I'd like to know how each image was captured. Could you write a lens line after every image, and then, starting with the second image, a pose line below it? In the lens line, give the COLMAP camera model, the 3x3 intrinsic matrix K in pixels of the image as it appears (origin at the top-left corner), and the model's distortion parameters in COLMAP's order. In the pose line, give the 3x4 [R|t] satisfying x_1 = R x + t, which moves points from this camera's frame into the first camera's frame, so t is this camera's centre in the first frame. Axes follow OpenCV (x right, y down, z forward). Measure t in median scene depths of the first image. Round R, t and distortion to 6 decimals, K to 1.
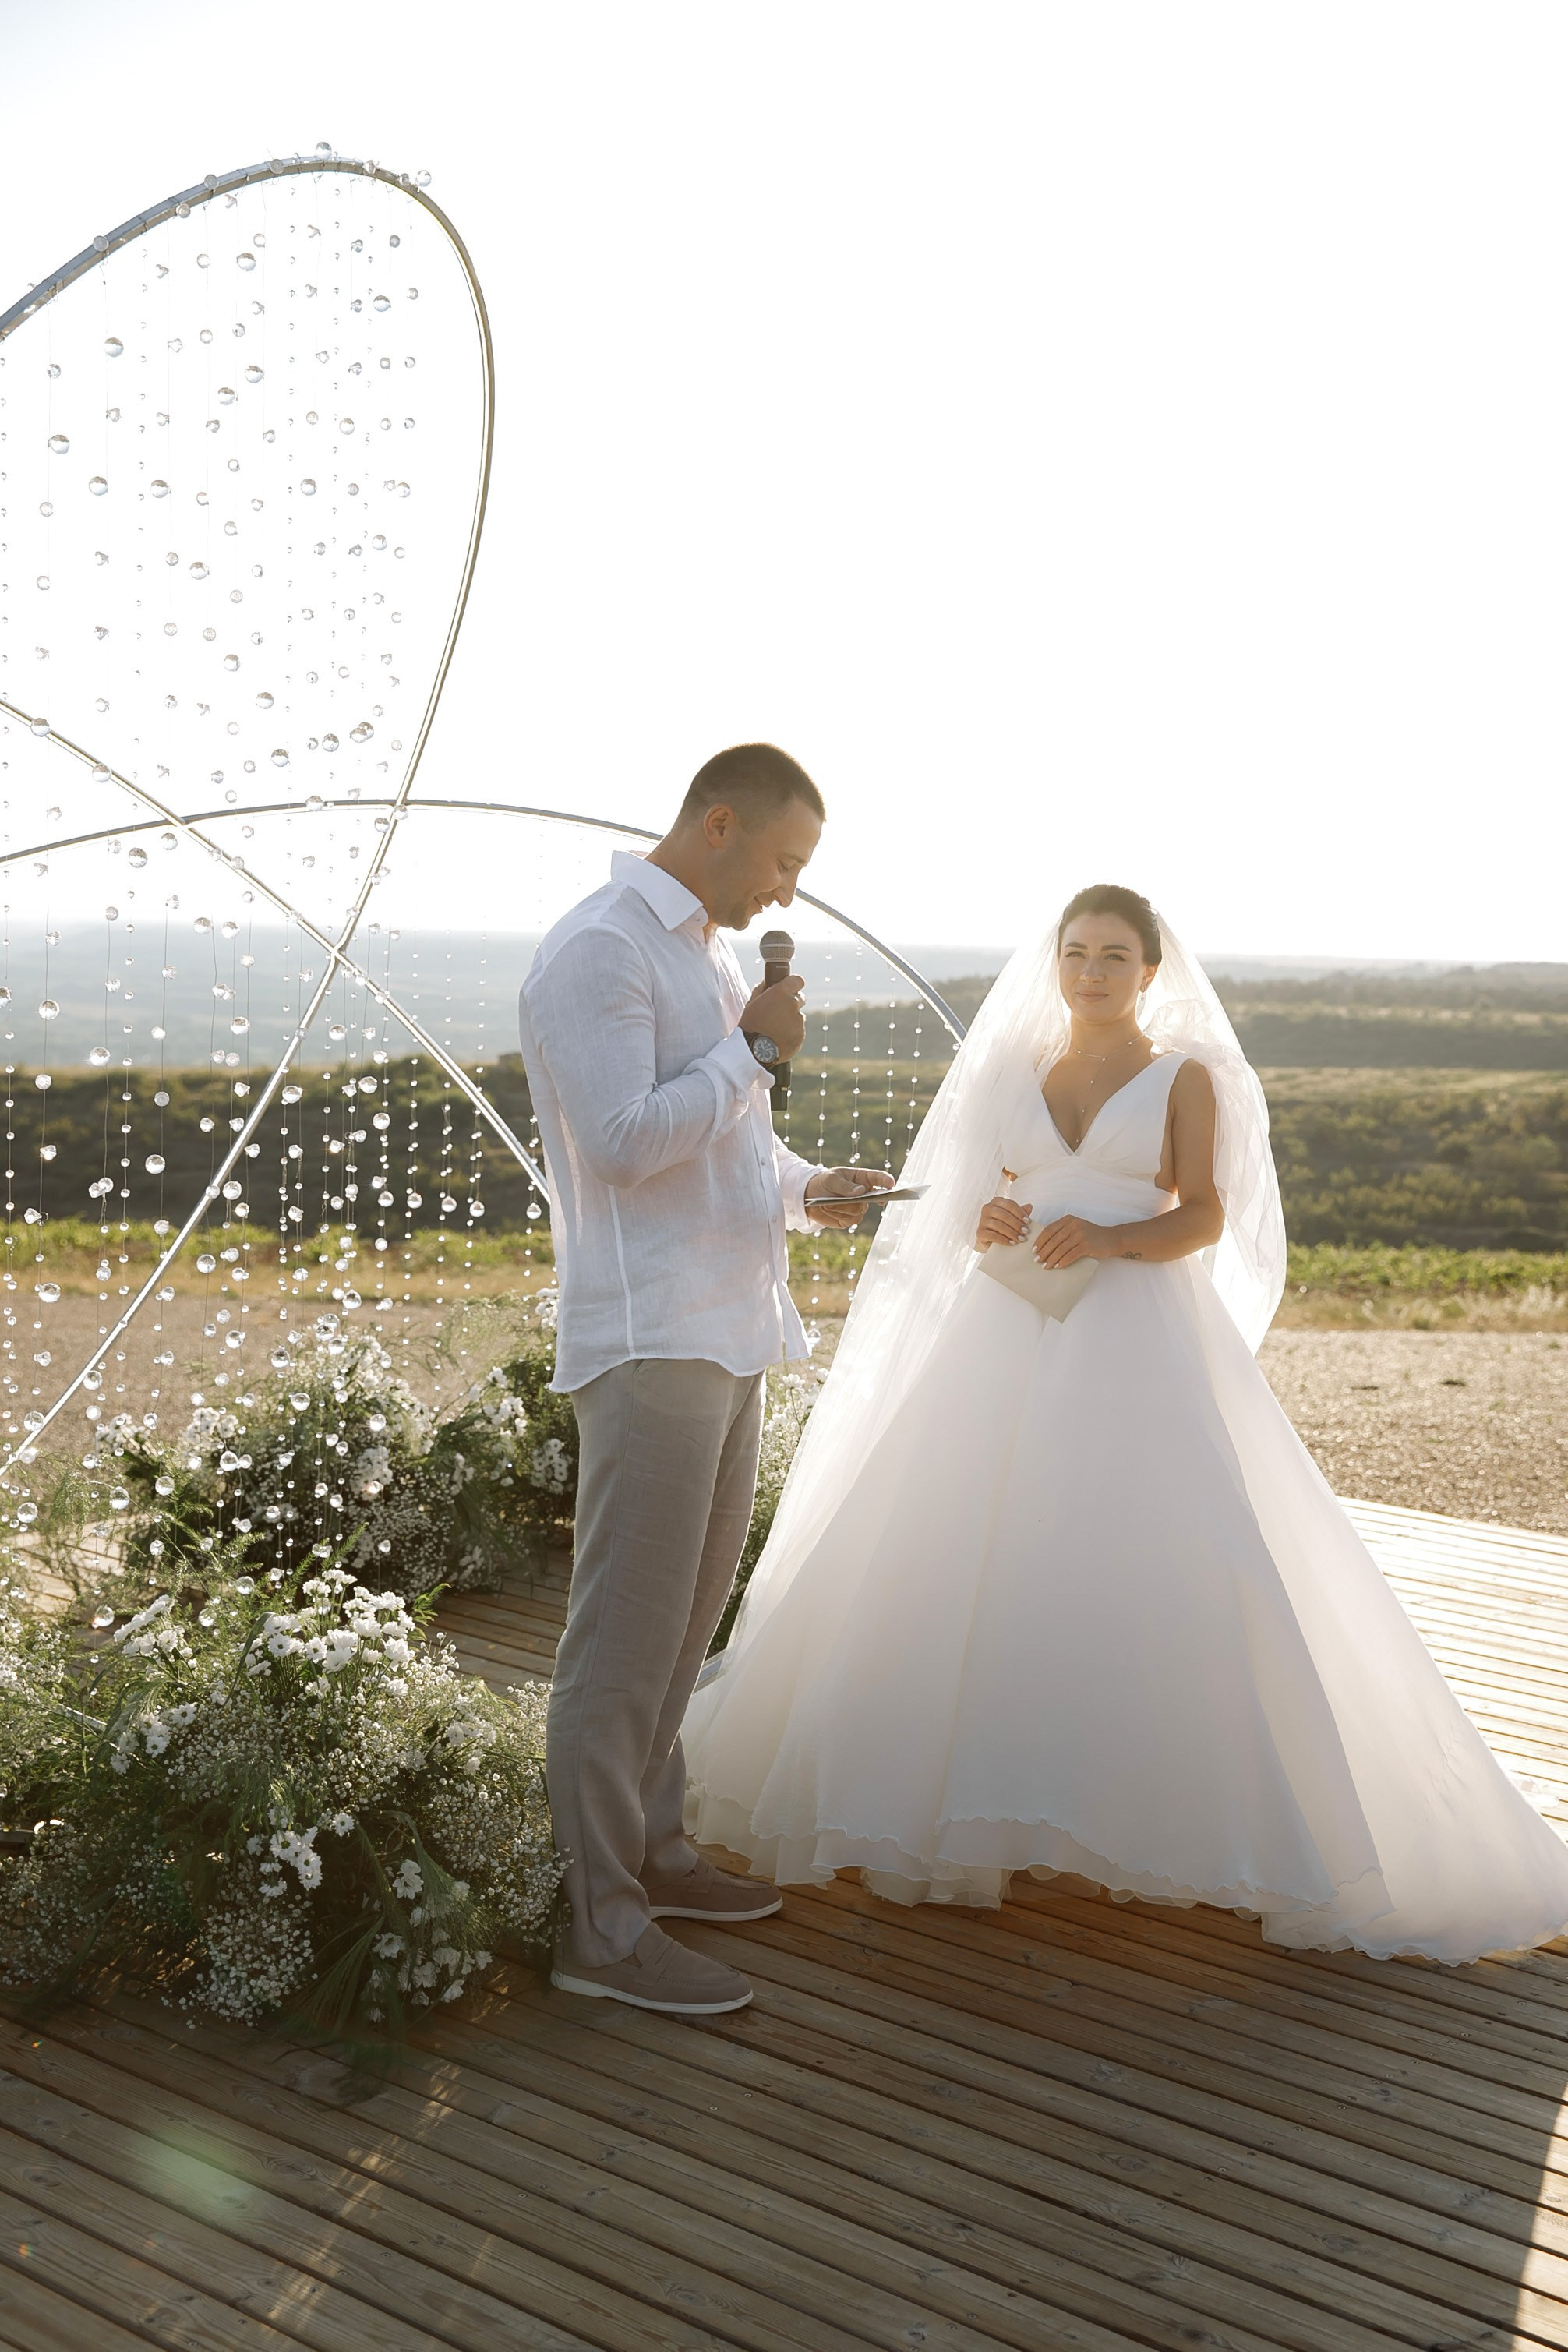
lens RADIAL K [[3001.1, 0, 834.2], [0, 3001.1, 1188.1], [0, 0, 1]] dist [0.067569, 0.000000]
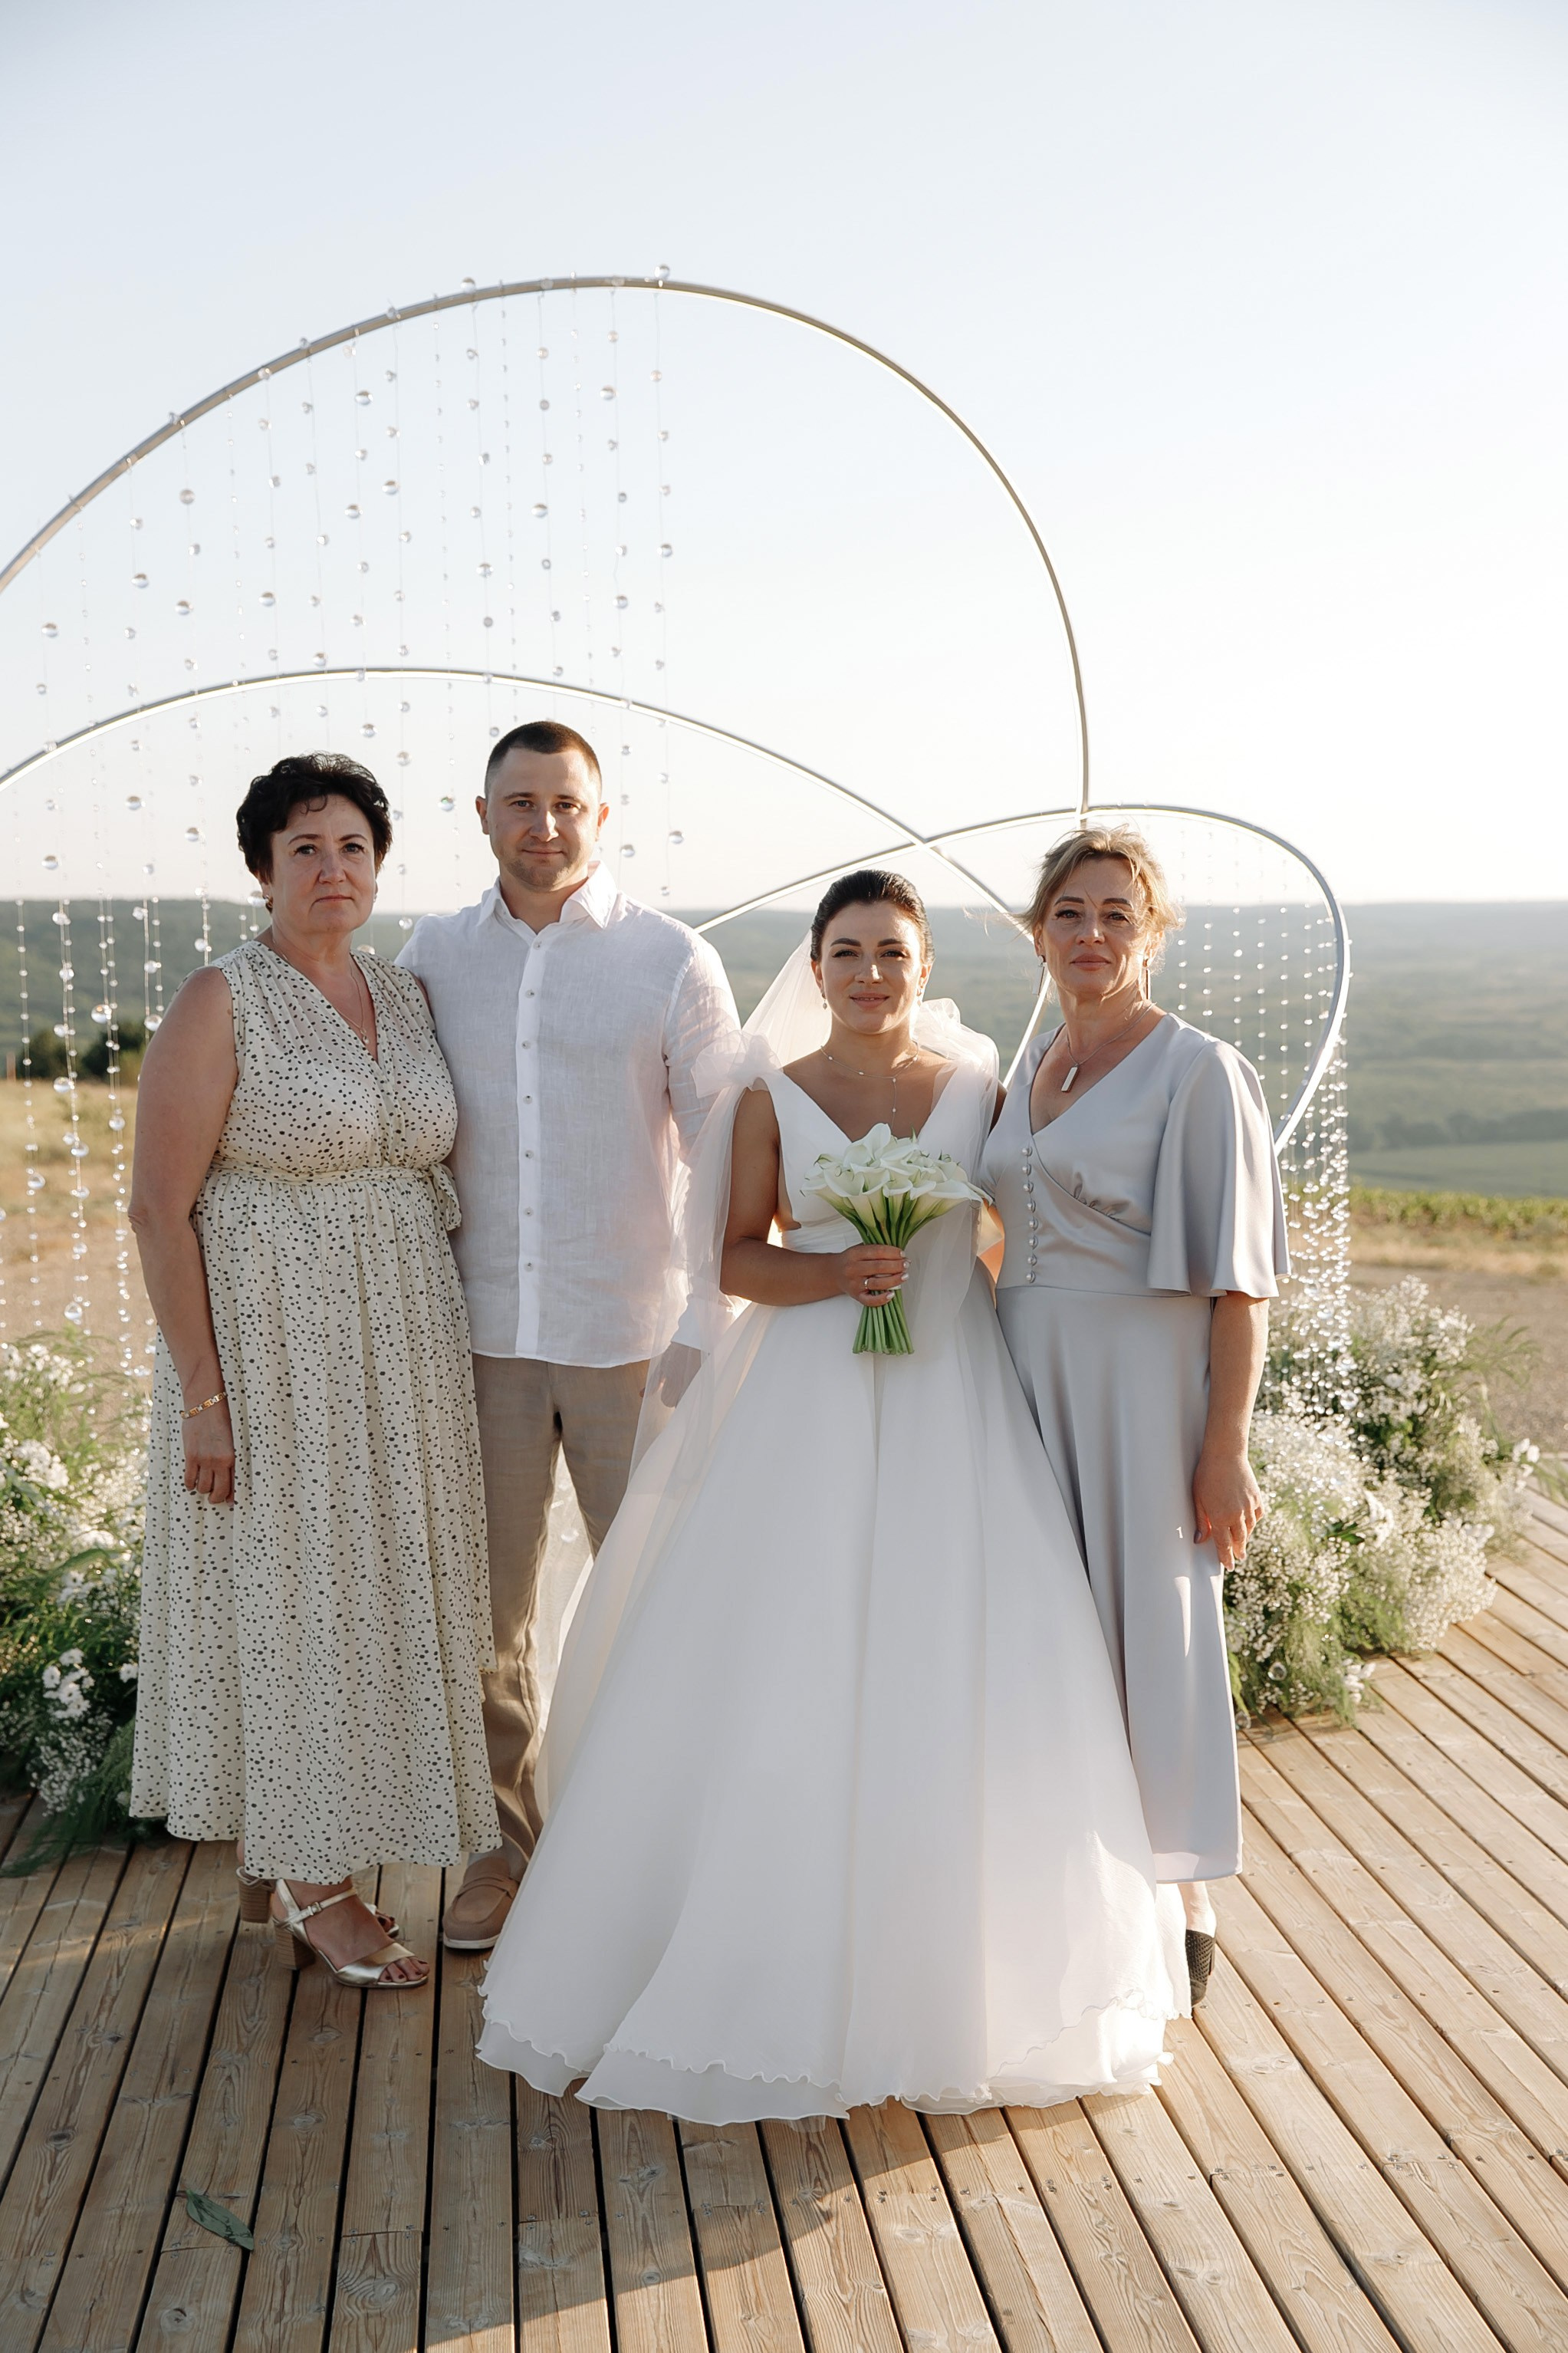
lens RADIAL K [[3244.7, 0, 801.5], [0, 3244.7, 1178.9], [0, 0, 1]] dist [0.098063, 0.000000]
pose [[0.717635, 0.015151, -0.696254, 0.783426], [-0.018461, 0.999826, 0.002729, -0.002439], [0.696175, 0.010895, 0.717790, 0.179156]]
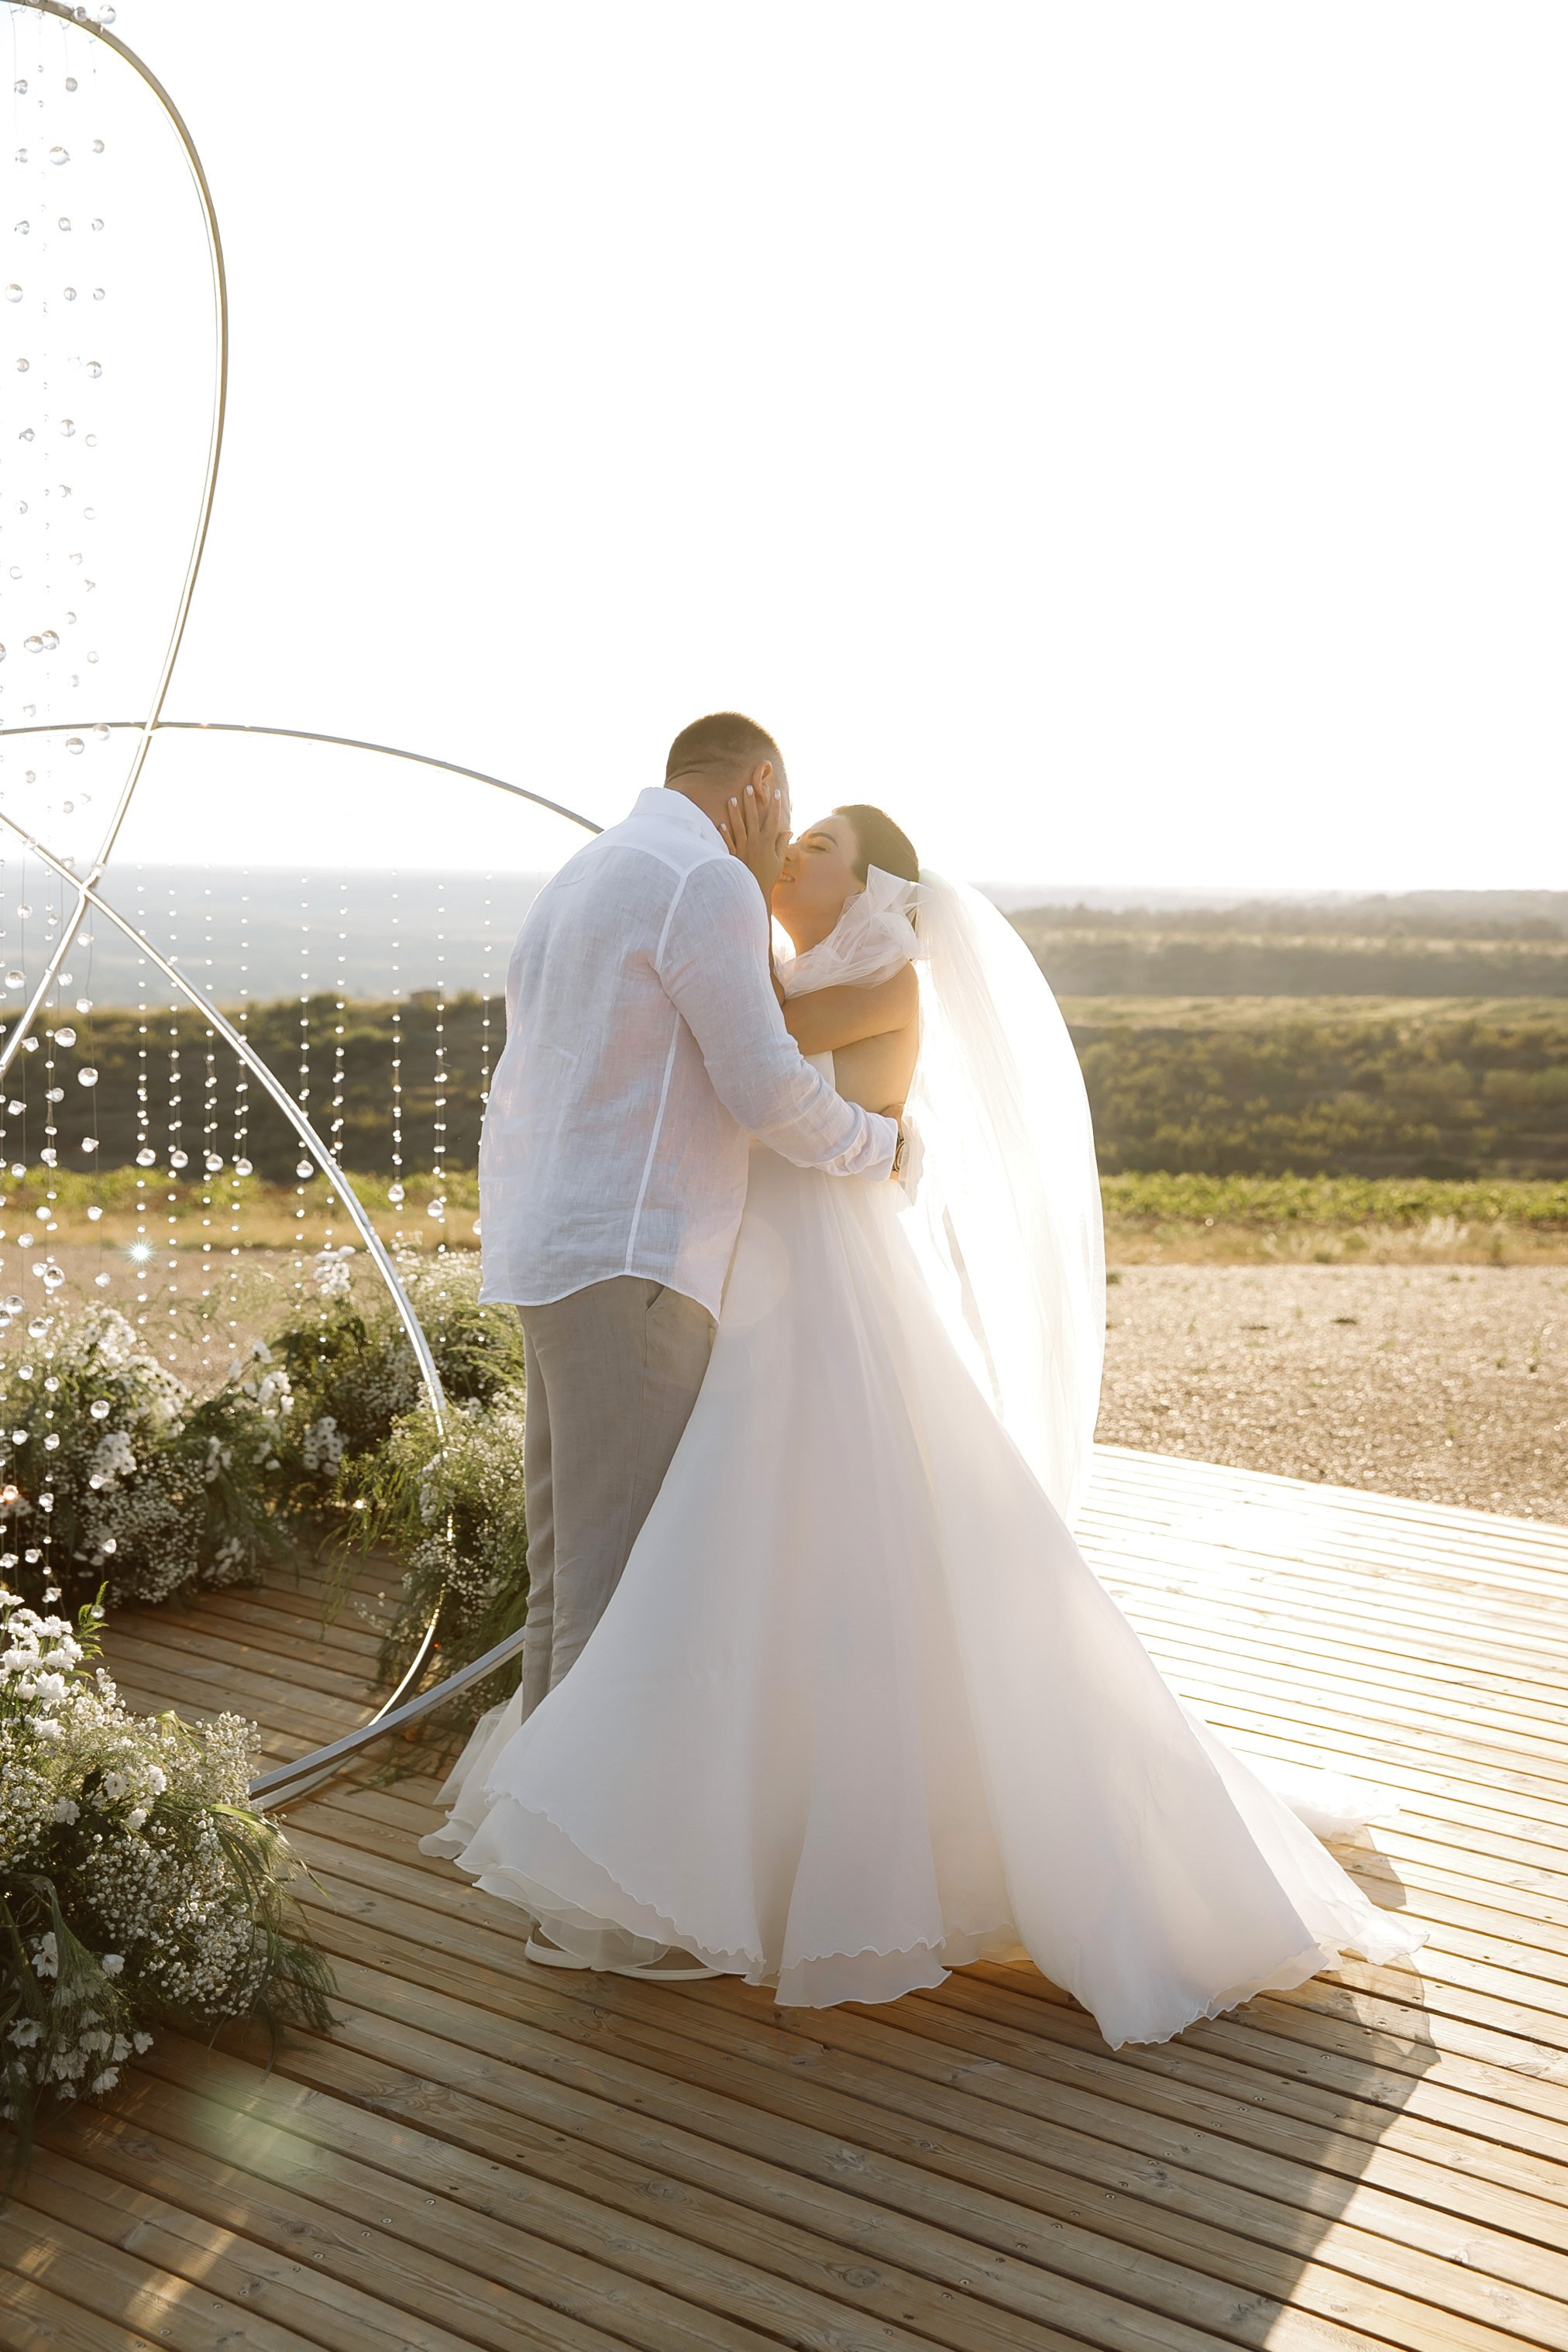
lens RADIAL K [[3002.8, 0, 843.4], [0, 3002.8, 1183.5], [0, 0, 1]] dist [0.069653, 0.000000]
pose [[0.999492, -0.011673, 0.029671, 0.052026], [0.011065, 0.999727, 0.020589, -0.007342], [-0.029903, -0.020250, 0.999348, 0.099085]]
